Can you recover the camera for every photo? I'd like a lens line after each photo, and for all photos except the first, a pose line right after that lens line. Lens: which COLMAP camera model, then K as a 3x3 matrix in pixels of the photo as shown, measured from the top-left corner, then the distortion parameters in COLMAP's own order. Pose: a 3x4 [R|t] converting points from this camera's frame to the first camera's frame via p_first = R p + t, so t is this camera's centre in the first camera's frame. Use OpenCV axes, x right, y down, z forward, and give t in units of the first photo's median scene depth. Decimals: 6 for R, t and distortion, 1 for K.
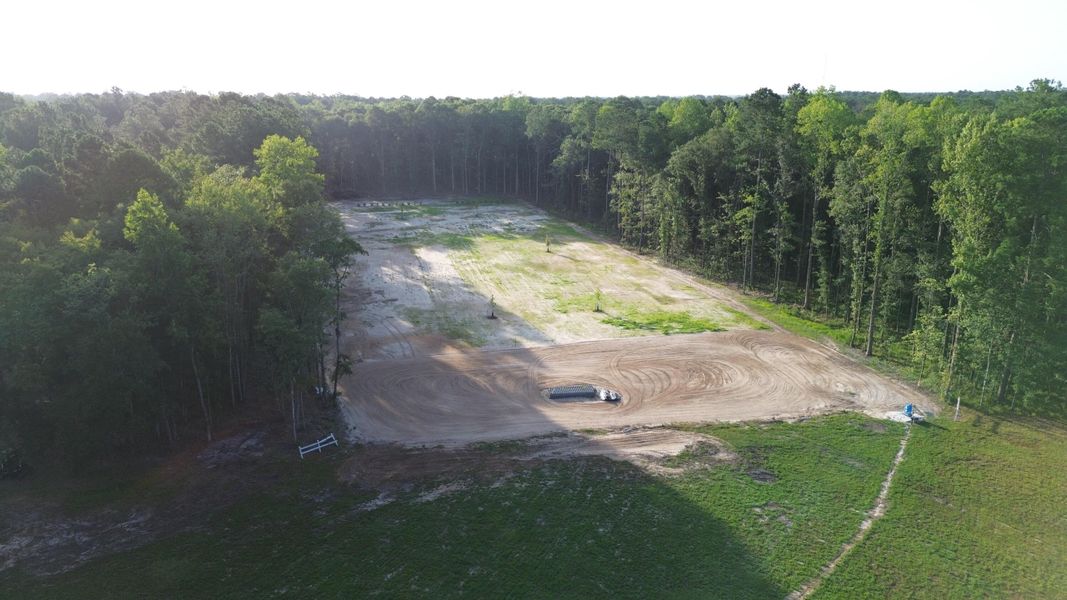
lens RADIAL K [[756.4, 0, 538.0], [0, 756.4, 299.7], [0, 0, 1]] dist [0.079201, -0.093487]
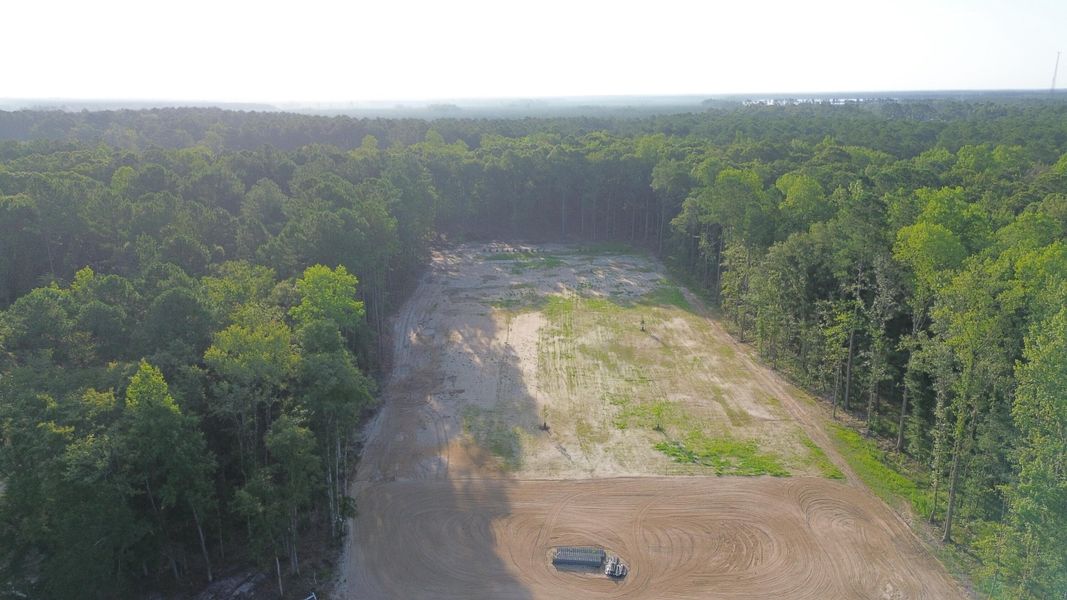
lens RADIAL K [[755.3, 0, 538.2], [0, 755.3, 297.4], [0, 0, 1]] dist [0.064156, -0.057808]
pose [[0.972150, 0.062200, -0.225956, 0.144312], [-0.061203, 0.998060, 0.011421, -0.158118], [0.226228, 0.002727, 0.974070, 0.048894]]
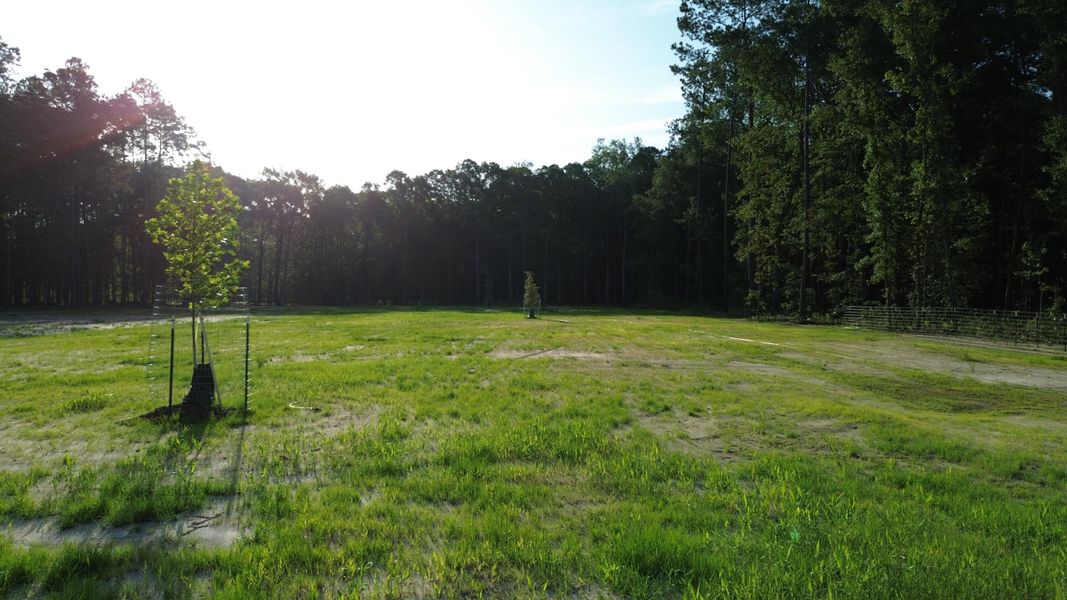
lens RADIAL K [[756.4, 0, 538.0], [0, 756.4, 299.7], [0, 0, 1]] dist [0.079201, -0.093487]
pose [[0.970496, 0.001078, -0.241114, 0.150453], [-0.061741, 0.967761, -0.244184, 0.022358], [0.233078, 0.251866, 0.939275, 0.965519]]
